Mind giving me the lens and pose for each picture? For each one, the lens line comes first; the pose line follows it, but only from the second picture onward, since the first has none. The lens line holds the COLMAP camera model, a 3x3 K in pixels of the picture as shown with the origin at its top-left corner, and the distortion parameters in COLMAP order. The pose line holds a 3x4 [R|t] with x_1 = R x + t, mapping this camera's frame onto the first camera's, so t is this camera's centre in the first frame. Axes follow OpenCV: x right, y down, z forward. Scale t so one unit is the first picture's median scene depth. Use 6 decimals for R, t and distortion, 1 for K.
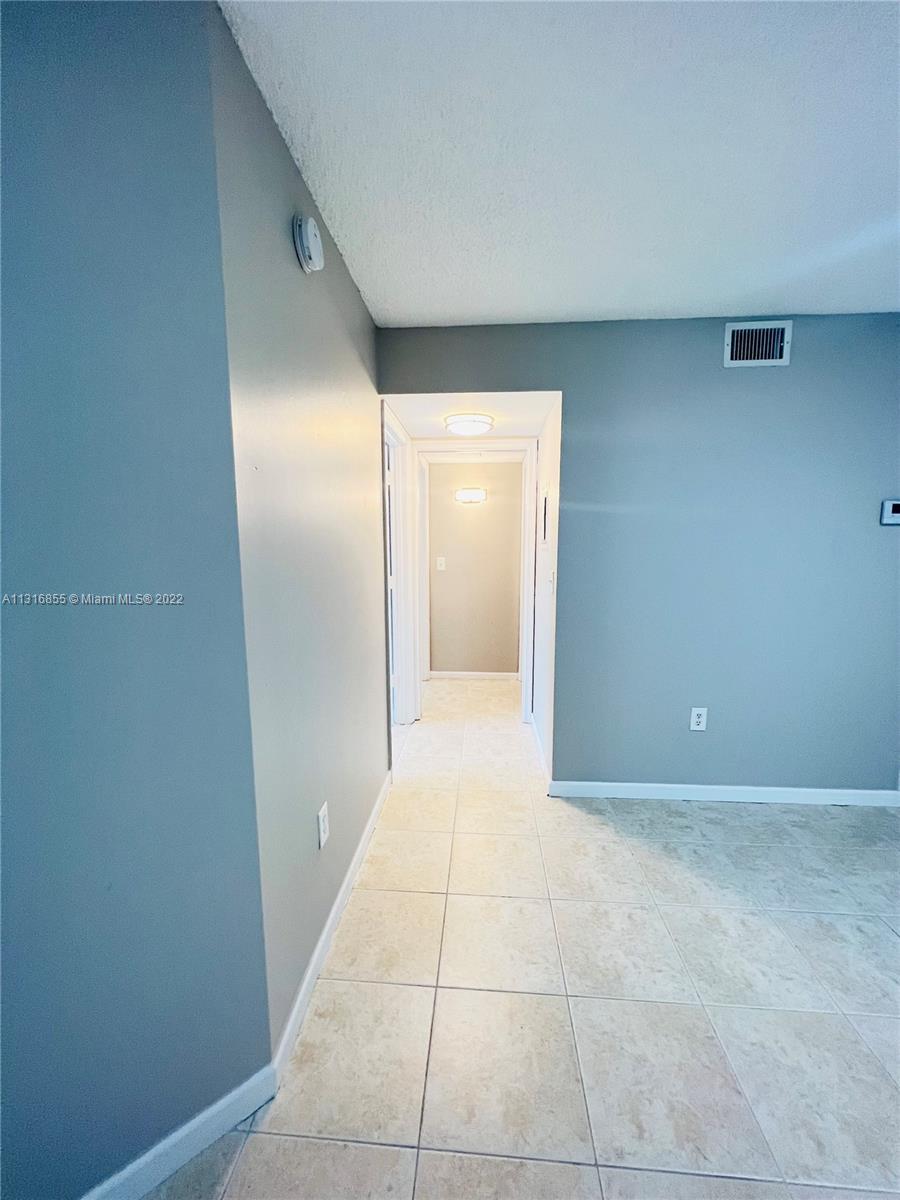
lens RADIAL K [[479.9, 0, 450.0], [0, 479.9, 600.0], [0, 0, 1]] dist [-0.000191, 0.000252]
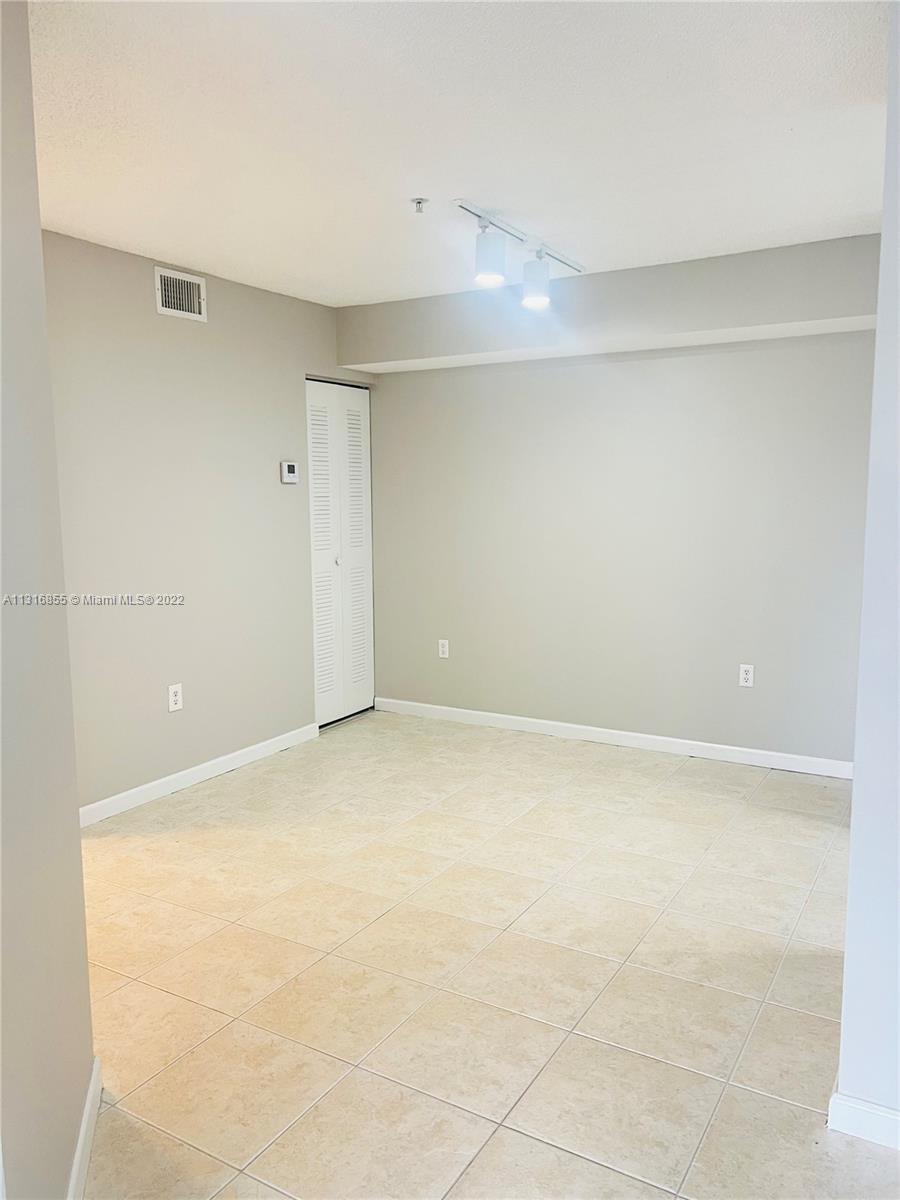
lens RADIAL K [[897.9, 0, 451.8], [0, 897.9, 612.8], [0, 0, 1]] dist [0.054088, -0.061756]
pose [[0.444001, -0.124271, 0.887367, -0.807439], [0.116415, 0.989942, 0.080386, 0.016123], [-0.888432, 0.067612, 0.454002, -0.264684]]
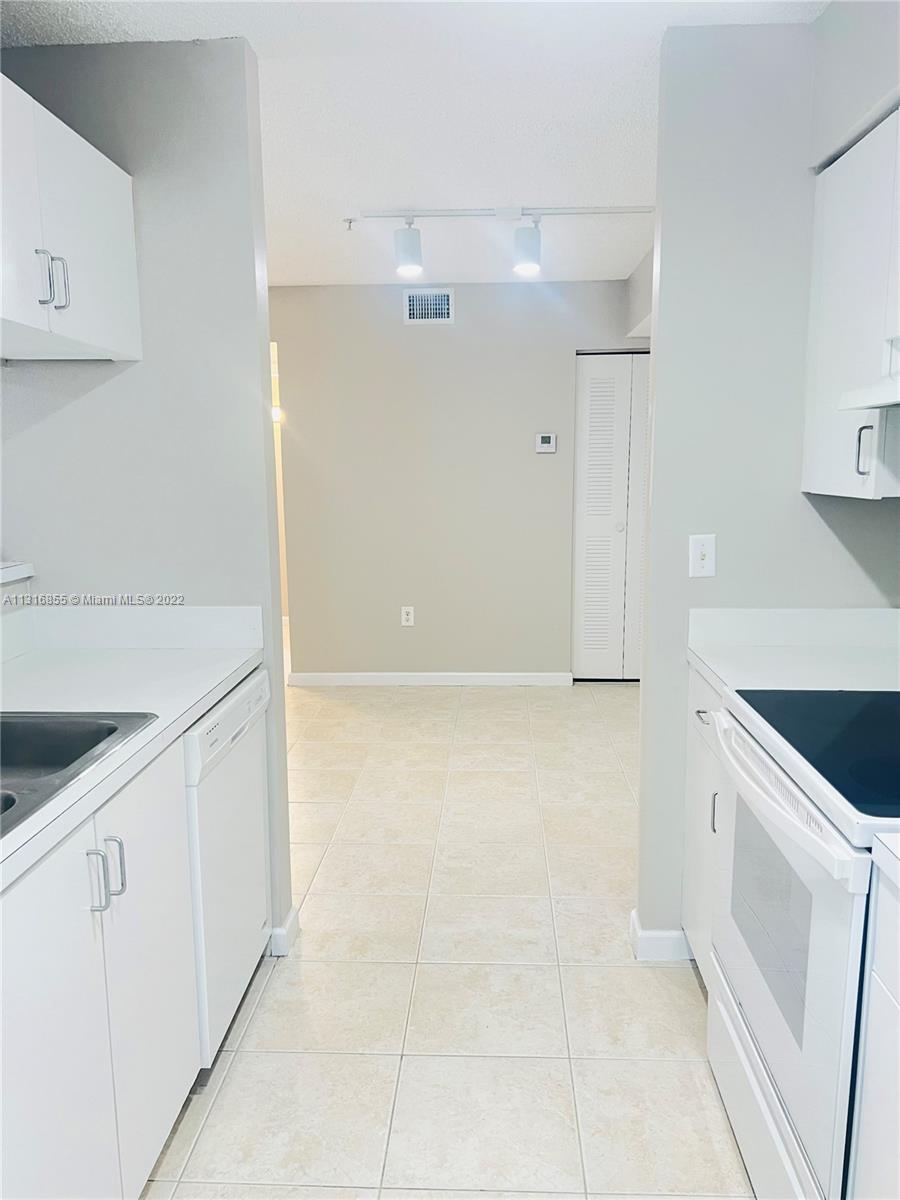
lens RADIAL K [[887.3, 0, 459.6], [0, 887.3, 636.2], [0, 0, 1]] dist [-0.014452, -0.005155]
pose [[0.999511, -0.008154, 0.030172, 0.638494], [0.006063, 0.997614, 0.068766, 0.160234], [-0.030661, -0.068549, 0.997176, -1.337561]]
